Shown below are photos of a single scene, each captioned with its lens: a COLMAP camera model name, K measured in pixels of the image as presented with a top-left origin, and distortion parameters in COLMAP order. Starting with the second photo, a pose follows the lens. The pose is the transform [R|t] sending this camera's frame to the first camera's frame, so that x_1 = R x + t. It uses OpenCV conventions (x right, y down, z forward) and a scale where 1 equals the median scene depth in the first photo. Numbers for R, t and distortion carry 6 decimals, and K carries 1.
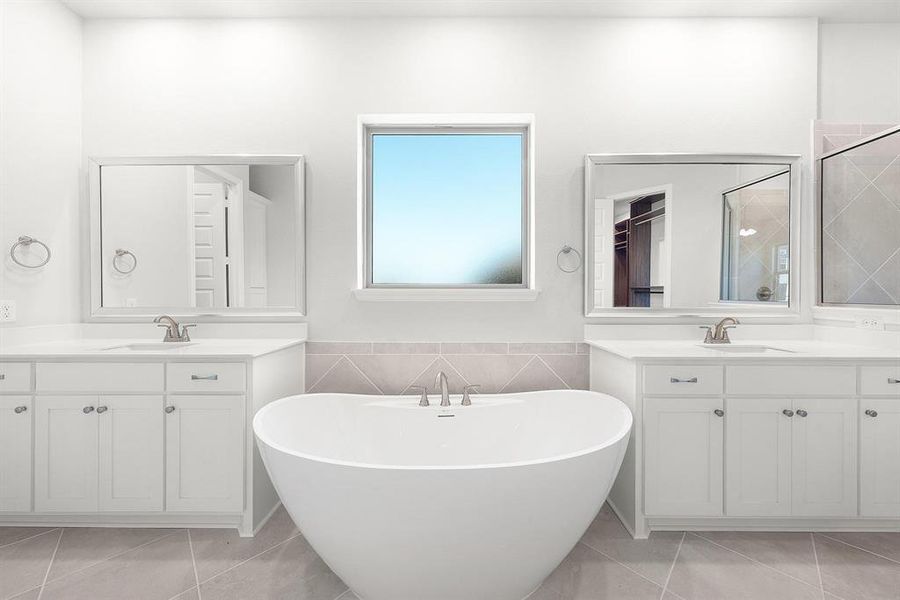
lens RADIAL K [[310.1, 0, 450.0], [0, 310.1, 300.0], [0, 0, 1]] dist [0.005650, 0.000004]
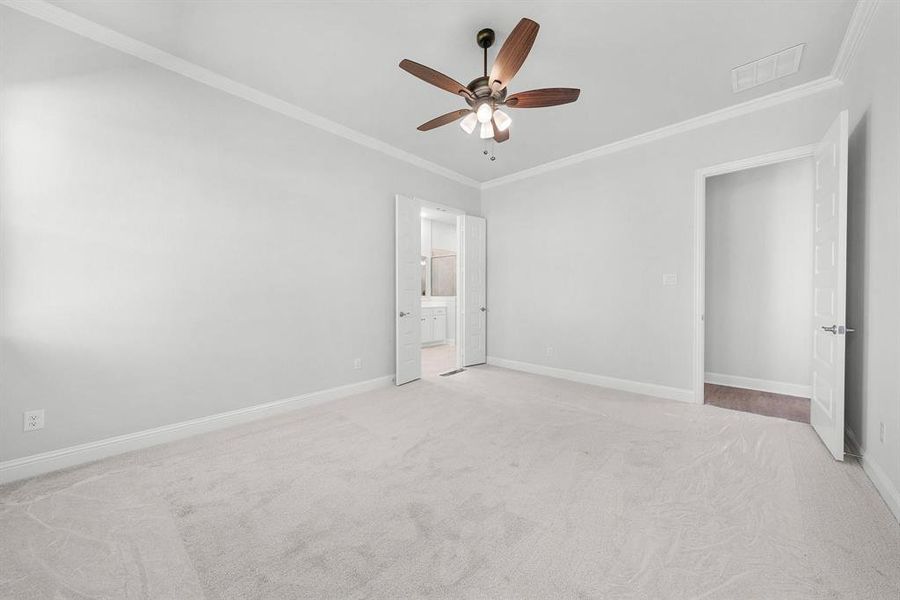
lens RADIAL K [[315.4, 0, 448.7], [0, 315.4, 296.2], [0, 0, 1]] dist [0.010046, 0.000007]
pose [[0.684350, -0.004626, 0.729139, -1.464359], [0.002448, 0.999989, 0.004047, 0.002099], [-0.729150, -0.000985, 0.684354, -1.768428]]
